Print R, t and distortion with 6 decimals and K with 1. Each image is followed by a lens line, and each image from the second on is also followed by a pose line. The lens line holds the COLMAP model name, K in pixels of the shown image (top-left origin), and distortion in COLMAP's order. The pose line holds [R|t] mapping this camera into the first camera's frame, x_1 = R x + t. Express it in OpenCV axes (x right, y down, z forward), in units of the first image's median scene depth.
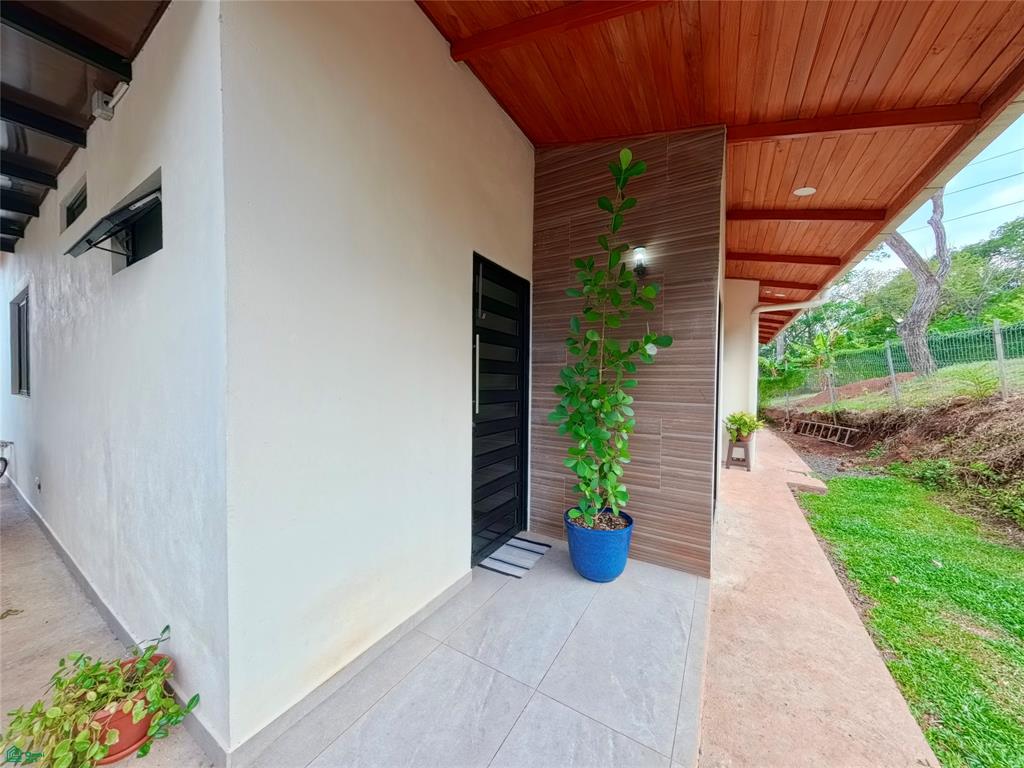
lens RADIAL K [[356.2, 0, 509.8], [0, 356.2, 383.7], [0, 0, 1]] dist [0.003440, -0.000763]
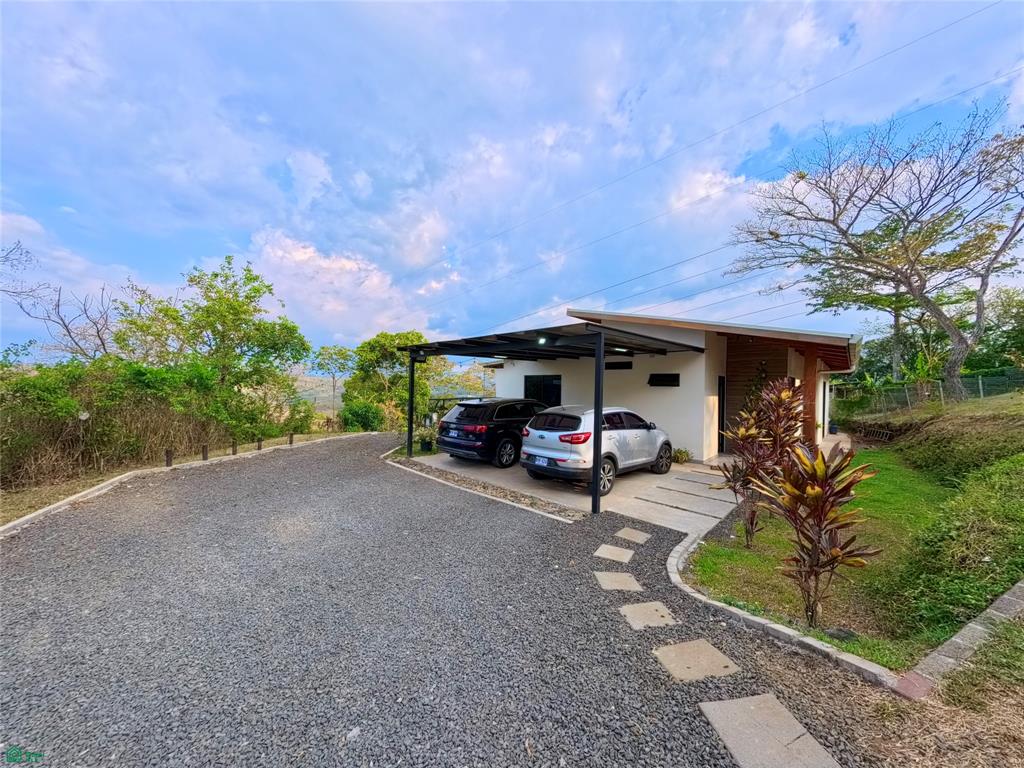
lens RADIAL K [[356.2, 0, 509.2], [0, 356.2, 380.2], [0, 0, 1]] dist [0.003440, -0.000763]
pose [[0.974858, 0.014686, -0.222344, -1.286568], [-0.020958, 0.999445, -0.025878, -0.118774], [0.221841, 0.029887, 0.974625, -3.041909]]
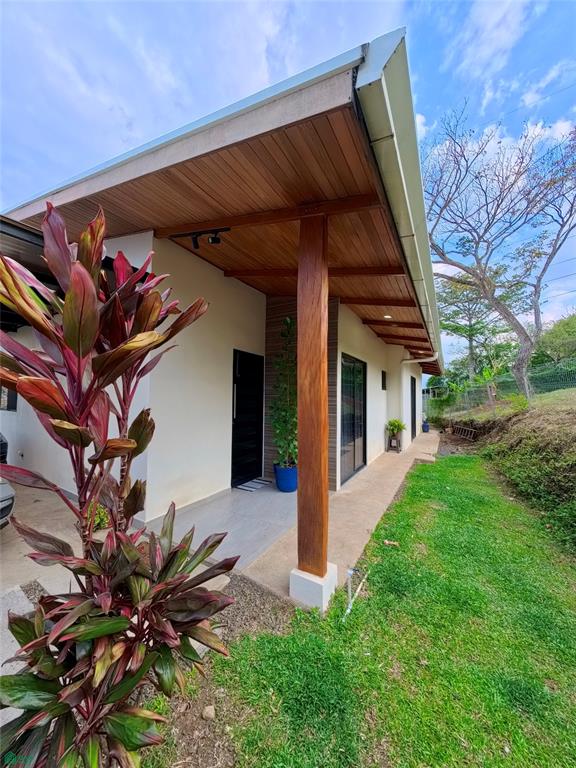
lens RADIAL K [[267.1, 0, 286.4], [0, 267.1, 387.1], [0, 0, 1]] dist [0.003440, -0.000763]
pose [[0.999998, -0.002218, 0.000158, 0.226897], [0.002223, 0.998577, -0.053276, -0.023806], [-0.000039, 0.053276, 0.998580, -0.683846]]
